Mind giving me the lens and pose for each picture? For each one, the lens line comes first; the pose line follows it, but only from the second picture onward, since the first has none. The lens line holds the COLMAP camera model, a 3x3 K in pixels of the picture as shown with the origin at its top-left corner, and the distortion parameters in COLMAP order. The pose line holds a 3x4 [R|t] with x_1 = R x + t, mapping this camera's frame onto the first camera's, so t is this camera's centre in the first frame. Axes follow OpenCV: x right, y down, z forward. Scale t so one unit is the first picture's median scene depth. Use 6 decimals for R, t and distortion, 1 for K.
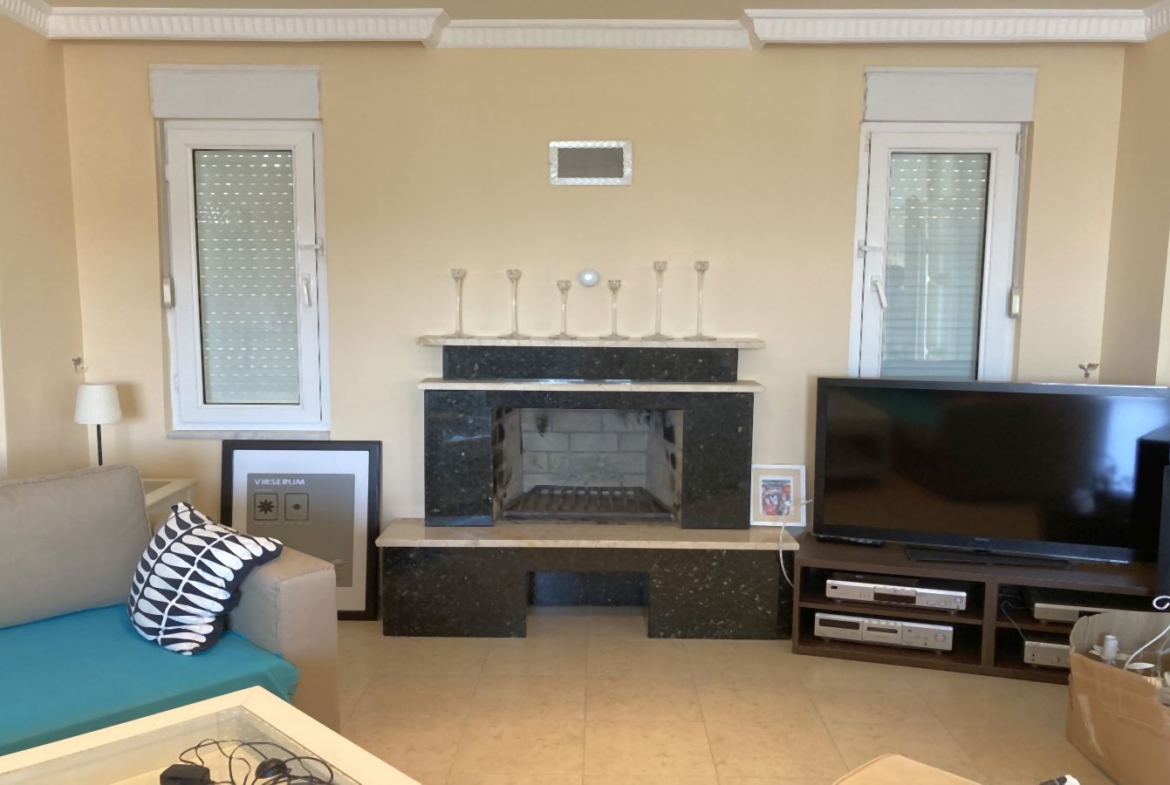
lens RADIAL K [[1054.2, 0, 589.0], [0, 1054.2, 436.1], [0, 0, 1]] dist [0.037427, -0.016846]
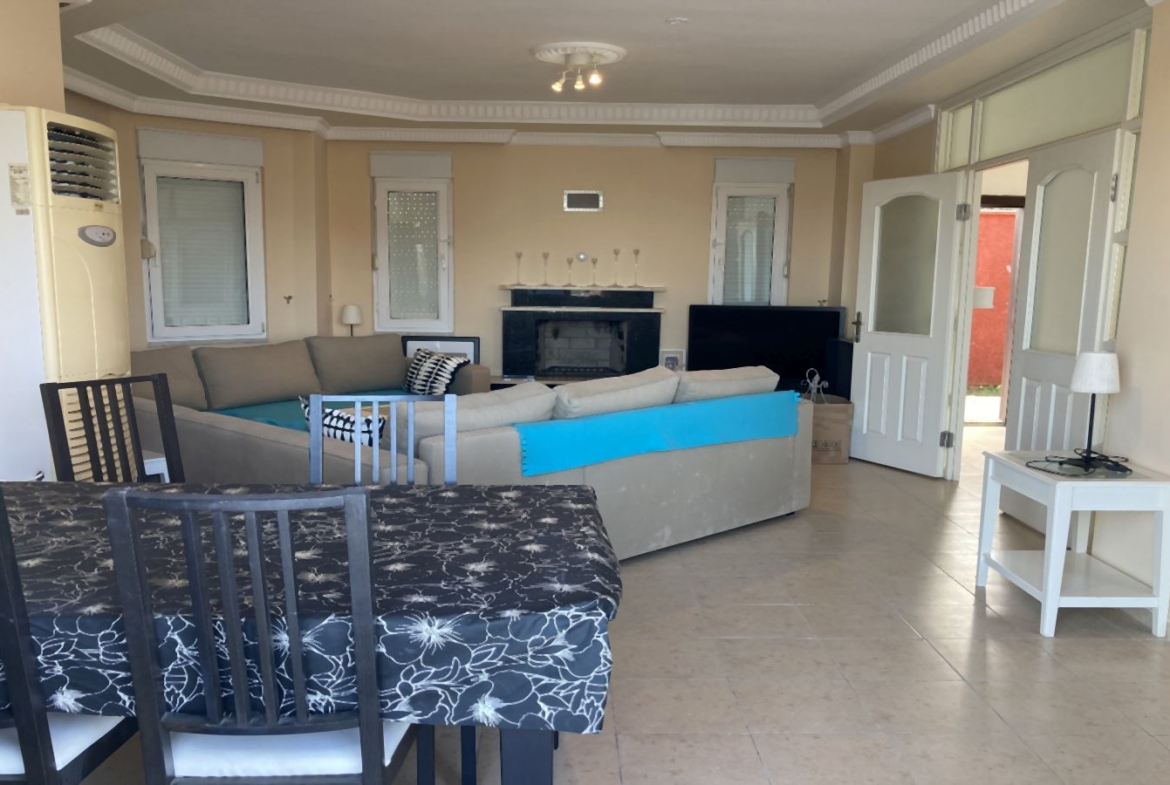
lens RADIAL K [[1019.0, 0, 586.2], [0, 1019.0, 454.9], [0, 0, 1]] dist [0.039484, -0.012786]
pose [[0.999544, 0.000653, 0.030188, -0.051606], [-0.001958, 0.999064, 0.043217, 0.149963], [-0.030132, -0.043256, 0.998610, -1.004576]]
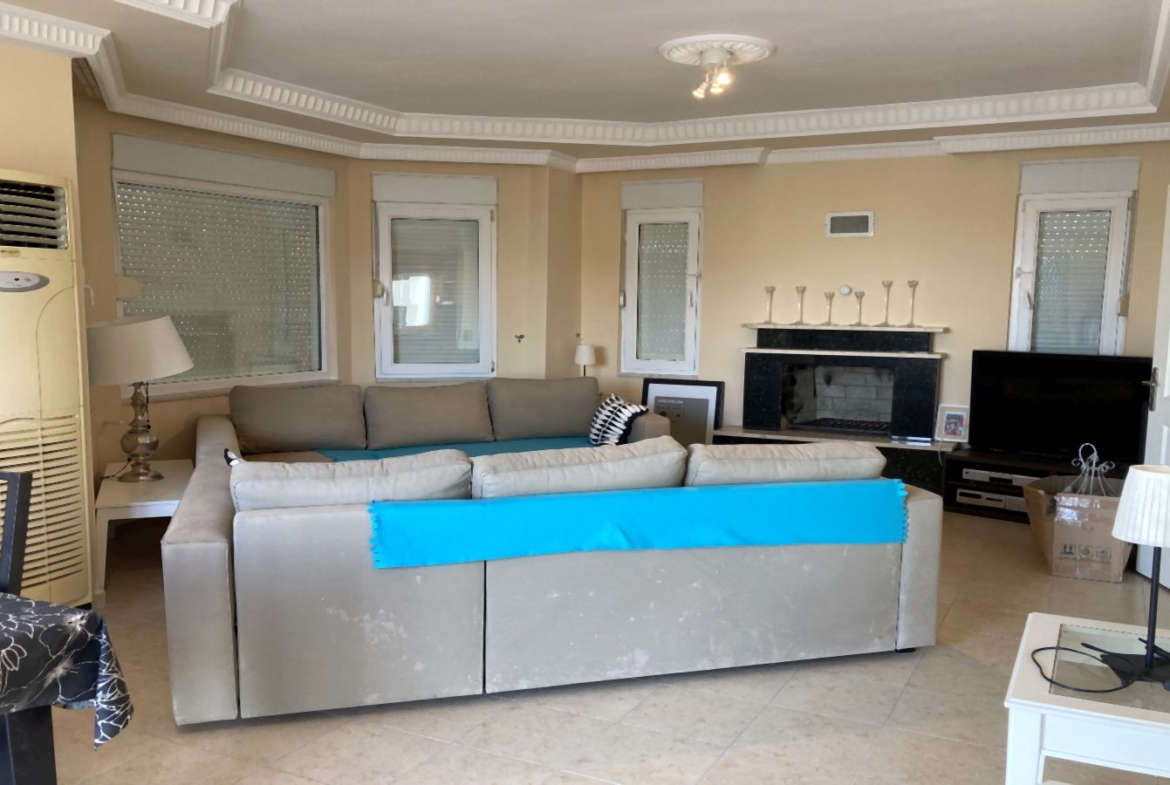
lens RADIAL K [[1027.8, 0, 581.1], [0, 1027.8, 430.6], [0, 0, 1]] dist [0.051195, -0.005887]
pose [[0.897674, 0.059182, -0.436667, 0.364802], [-0.063437, 0.997974, 0.004846, 0.097729], [0.436069, 0.023351, 0.899610, -0.703898]]
